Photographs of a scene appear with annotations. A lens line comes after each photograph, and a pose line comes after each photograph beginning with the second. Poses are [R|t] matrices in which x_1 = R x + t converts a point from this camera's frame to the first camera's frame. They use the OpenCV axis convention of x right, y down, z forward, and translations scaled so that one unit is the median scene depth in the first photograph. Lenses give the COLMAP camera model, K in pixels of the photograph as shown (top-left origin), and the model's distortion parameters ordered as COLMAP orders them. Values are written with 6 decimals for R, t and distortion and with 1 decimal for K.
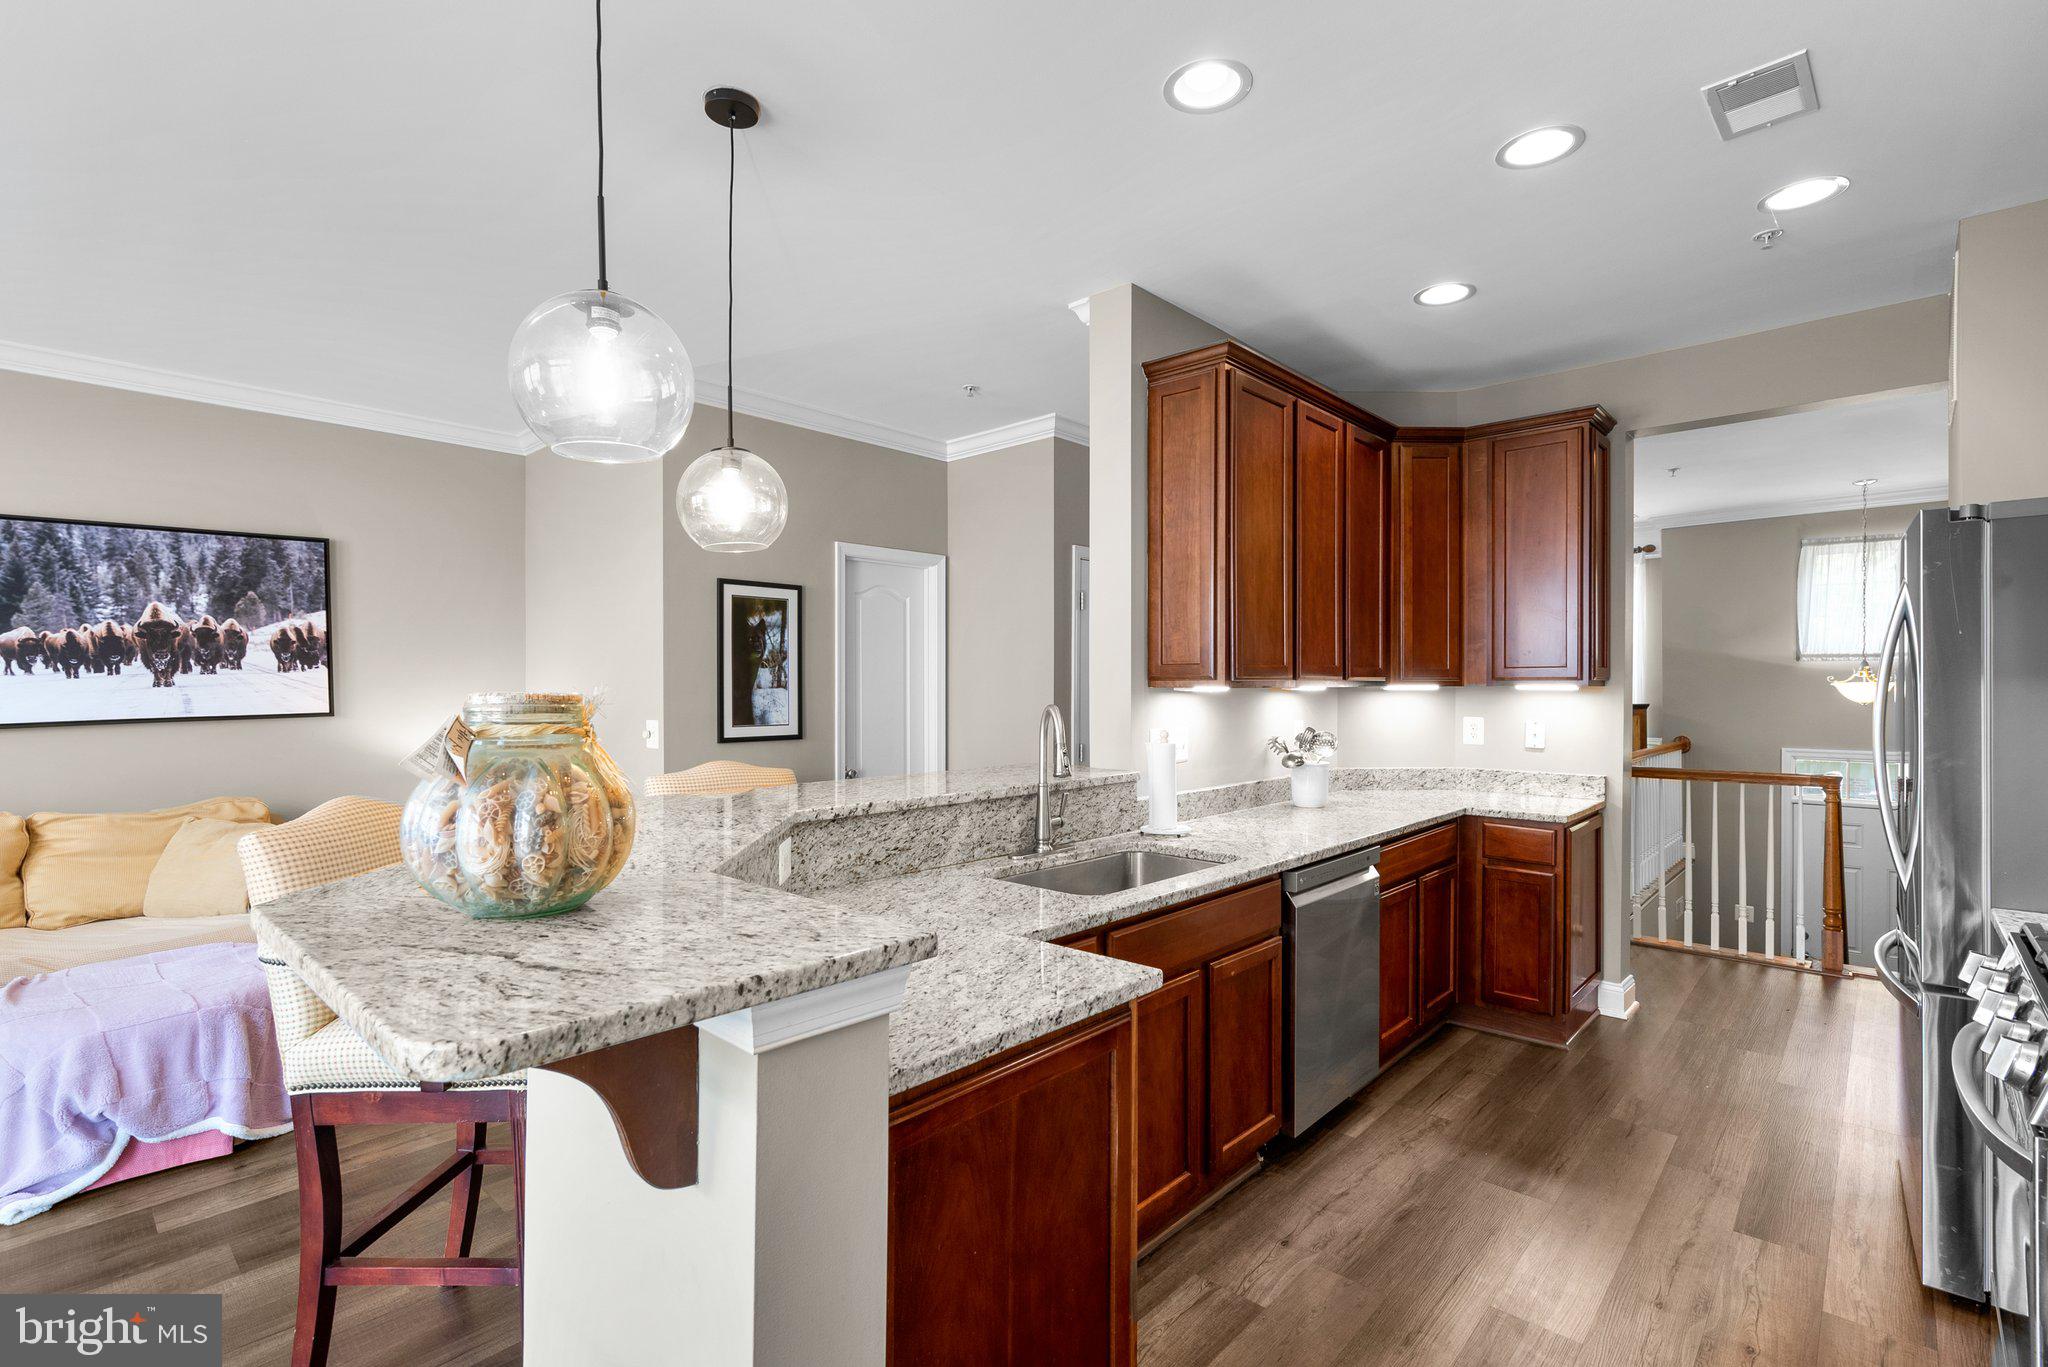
lens RADIAL K [[950.0, 0, 991.9], [0, 950.0, 689.1], [0, 0, 1]] dist [-0.003466, 0.002612]
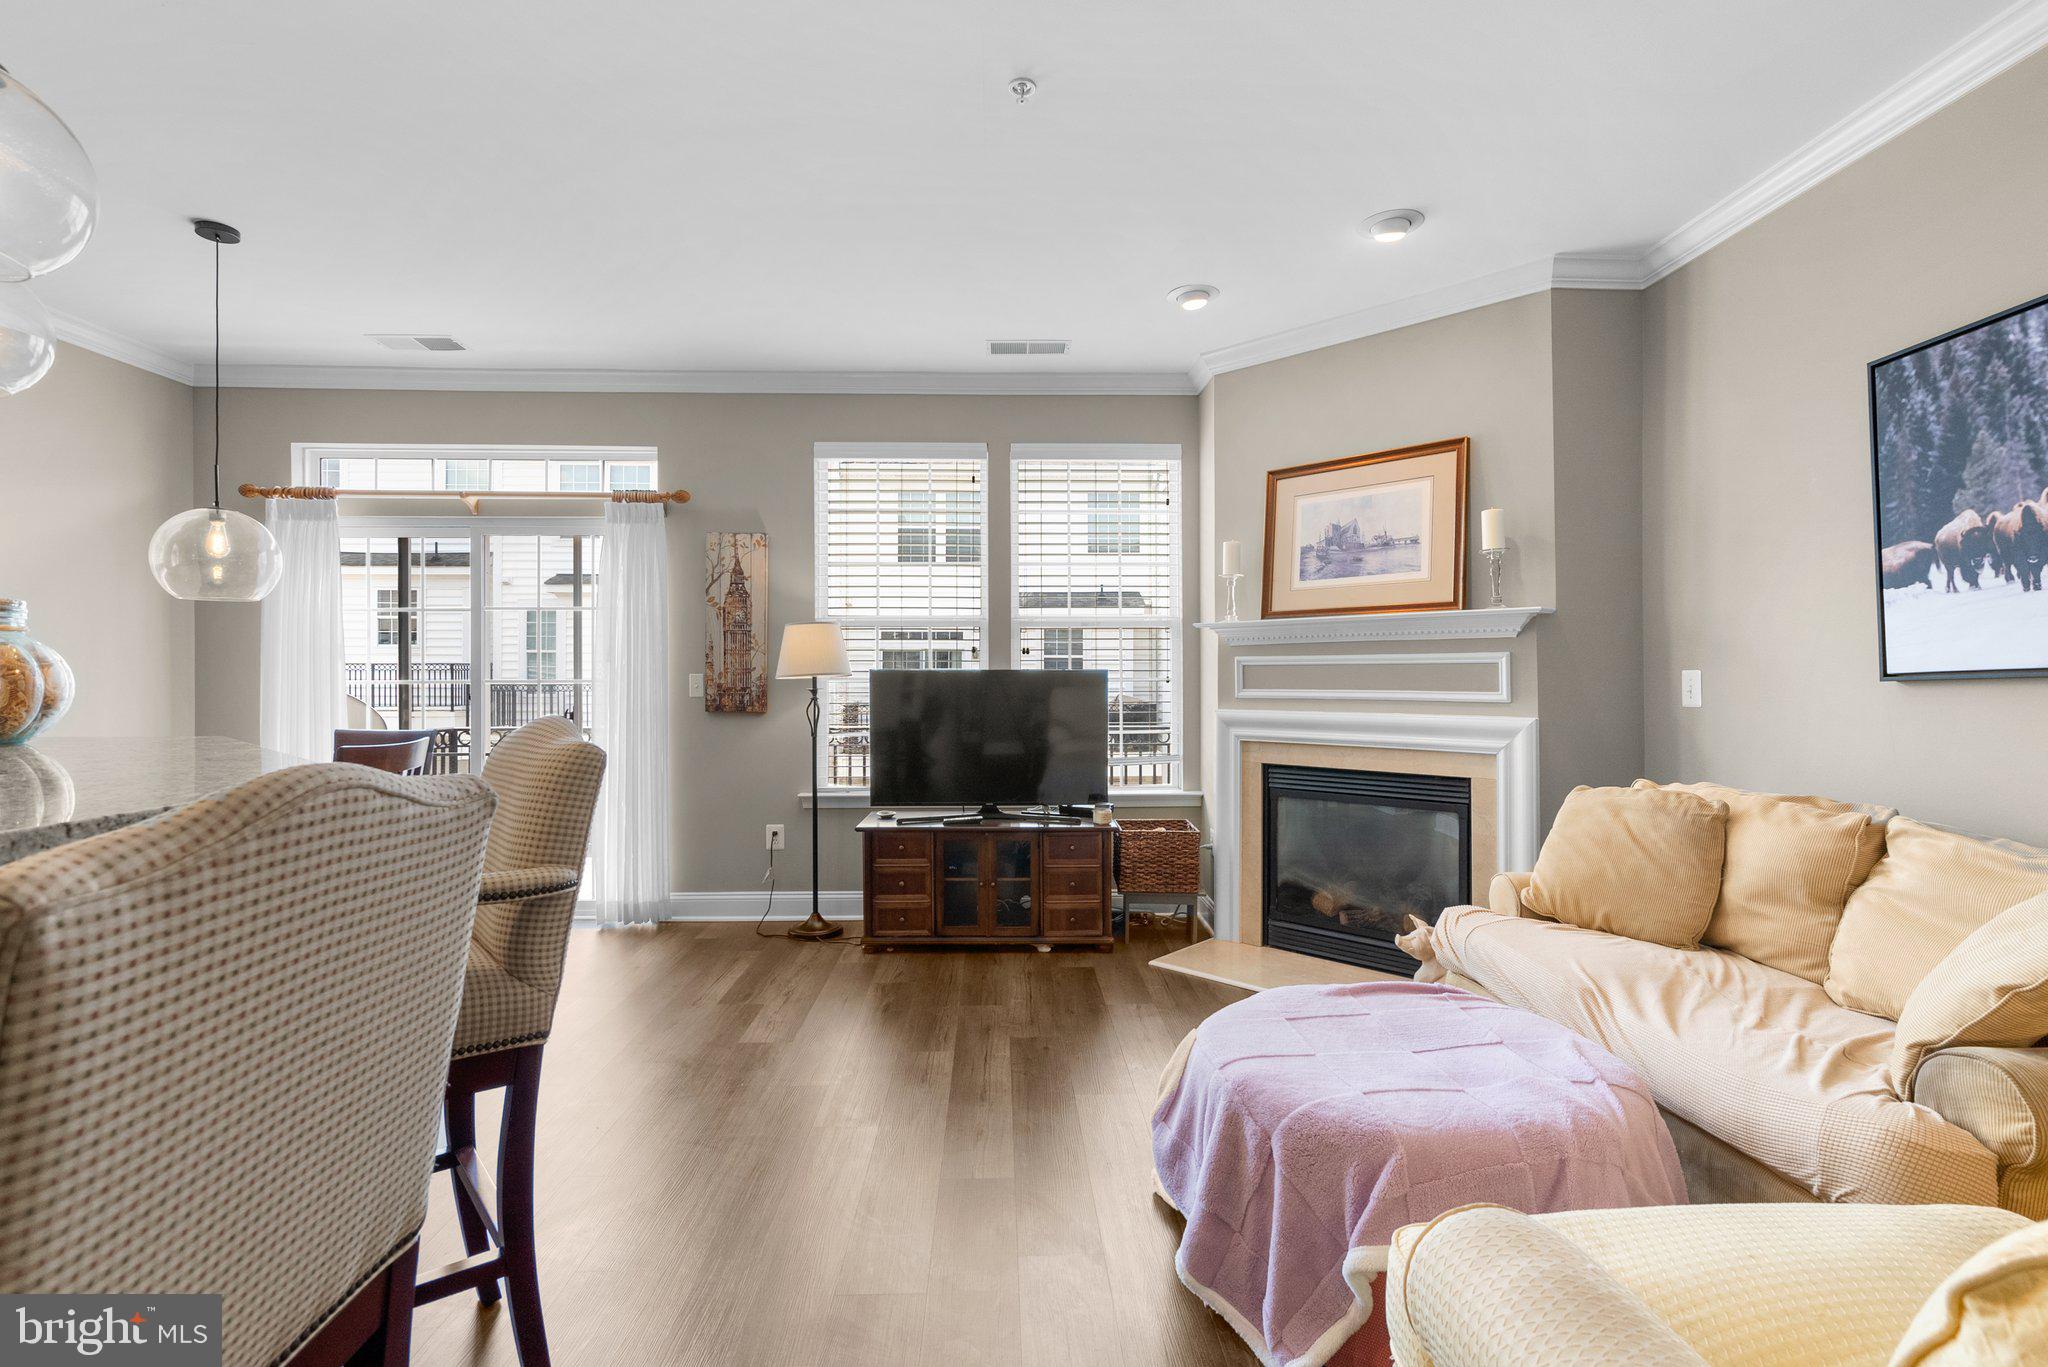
lens RADIAL K [[950.0, 0, 1027.6], [0, 950.0, 673.4], [0, 0, 1]] dist [-0.003466, 0.002612]
pose [[-0.698799, -0.000740, -0.715318, -0.164856], [0.002351, 0.999992, -0.003332, 0.036522], [0.715315, -0.004010, -0.698791, 0.948119]]
